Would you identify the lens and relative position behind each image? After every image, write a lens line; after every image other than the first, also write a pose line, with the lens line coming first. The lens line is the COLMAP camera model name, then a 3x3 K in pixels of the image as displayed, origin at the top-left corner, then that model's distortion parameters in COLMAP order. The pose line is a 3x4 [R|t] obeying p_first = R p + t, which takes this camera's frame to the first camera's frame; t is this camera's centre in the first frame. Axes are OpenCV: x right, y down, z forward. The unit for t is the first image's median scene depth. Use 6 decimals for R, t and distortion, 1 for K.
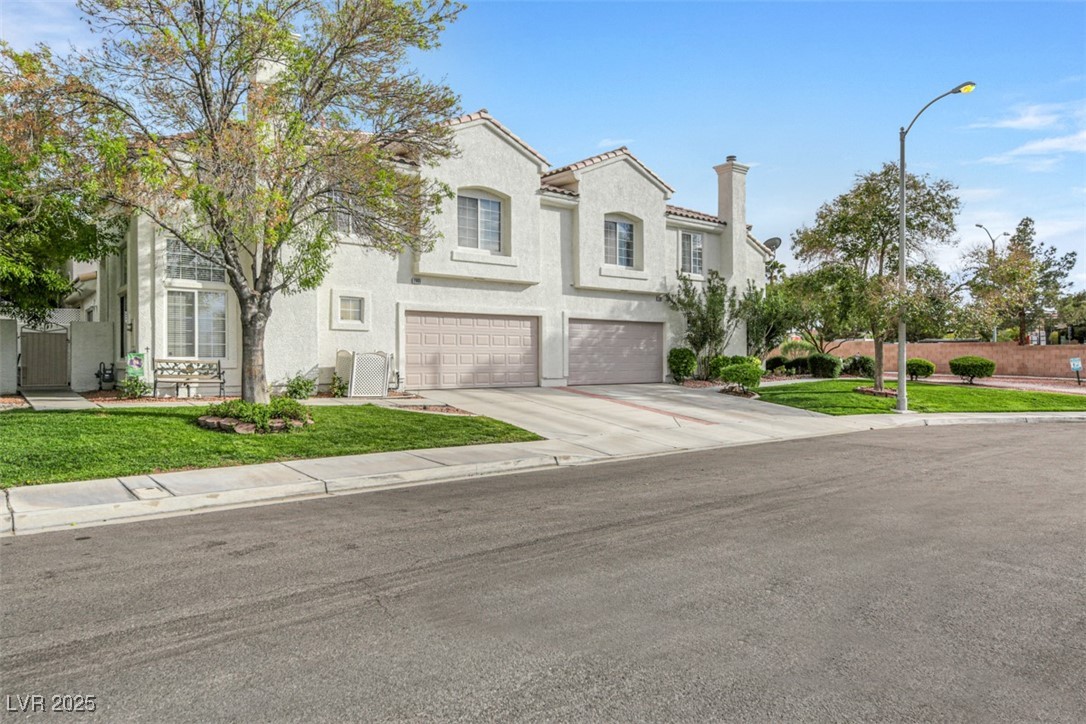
lens RADIAL K [[437.0, 0, 542.5], [0, 437.0, 364.8], [0, 0, 1]] dist [-0.002479, -0.000391]
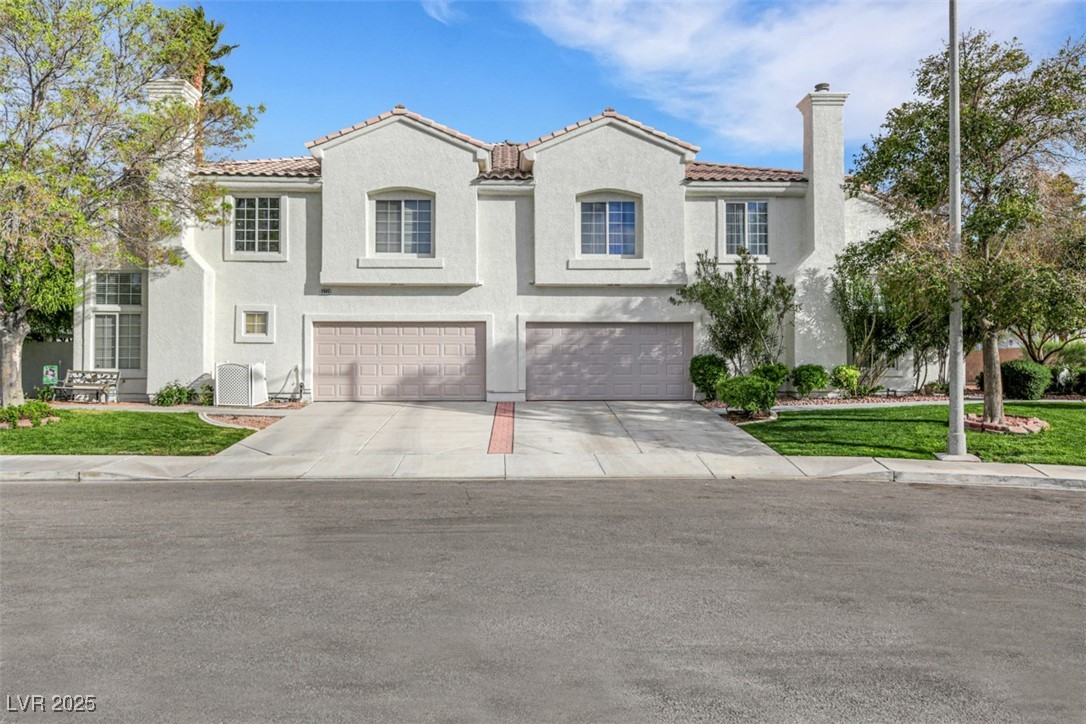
lens RADIAL K [[469.9, 0, 543.8], [0, 469.9, 372.8], [0, 0, 1]] dist [0.002589, 0.000086]
pose [[0.915092, -0.002970, -0.403234, 0.497145], [-0.001899, 0.999930, -0.011675, 0.003943], [0.403240, 0.011450, 0.915022, 0.180326]]
